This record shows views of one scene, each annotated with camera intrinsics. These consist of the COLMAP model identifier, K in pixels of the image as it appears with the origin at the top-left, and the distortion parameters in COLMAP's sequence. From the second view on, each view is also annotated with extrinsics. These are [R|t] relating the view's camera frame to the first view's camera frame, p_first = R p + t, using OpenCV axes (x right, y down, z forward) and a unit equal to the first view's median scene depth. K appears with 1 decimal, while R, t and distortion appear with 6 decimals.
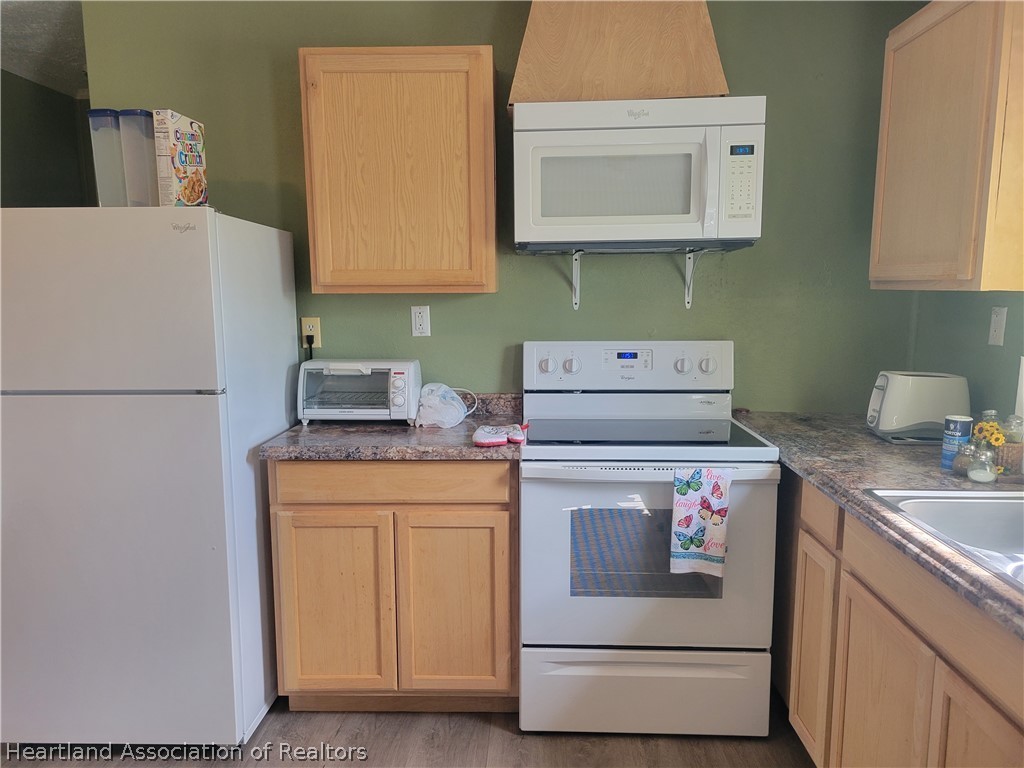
lens RADIAL K [[763.5, 0, 499.5], [0, 763.5, 405.1], [0, 0, 1]] dist [0.045555, -0.022369]
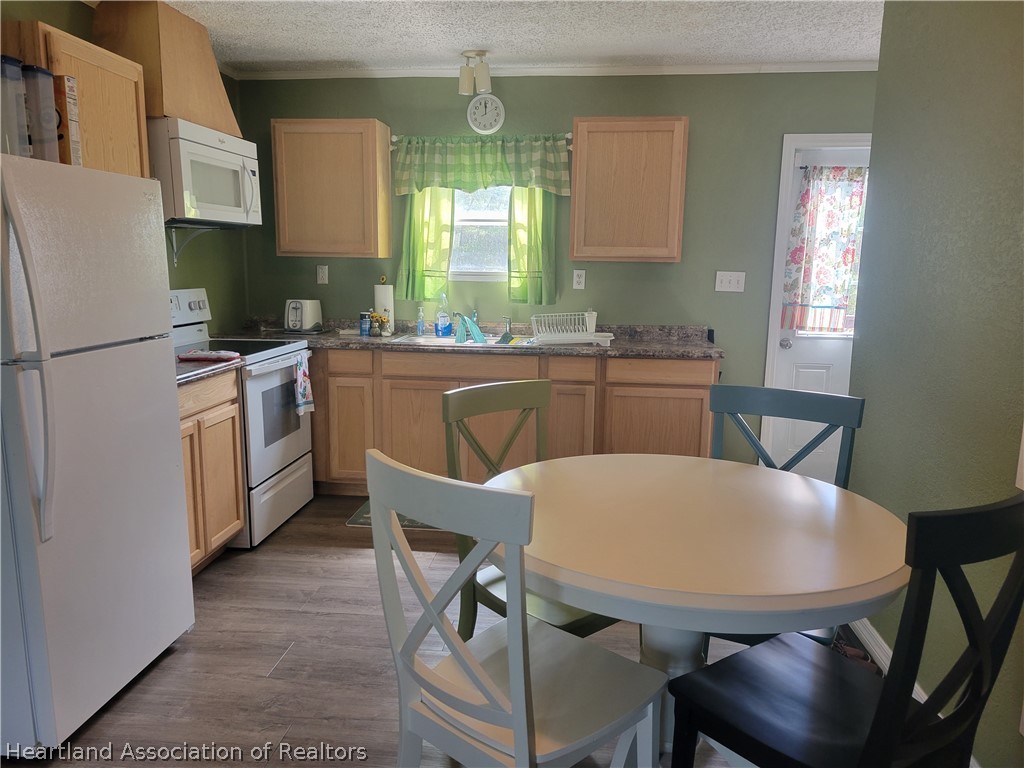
lens RADIAL K [[763.5, 0, 499.5], [0, 763.5, 405.1], [0, 0, 1]] dist [0.045555, -0.022369]
pose [[0.080733, -0.181481, 0.980075, -1.396183], [0.144131, 0.975076, 0.168682, -0.035356], [-0.986260, 0.127641, 0.104878, 0.336732]]
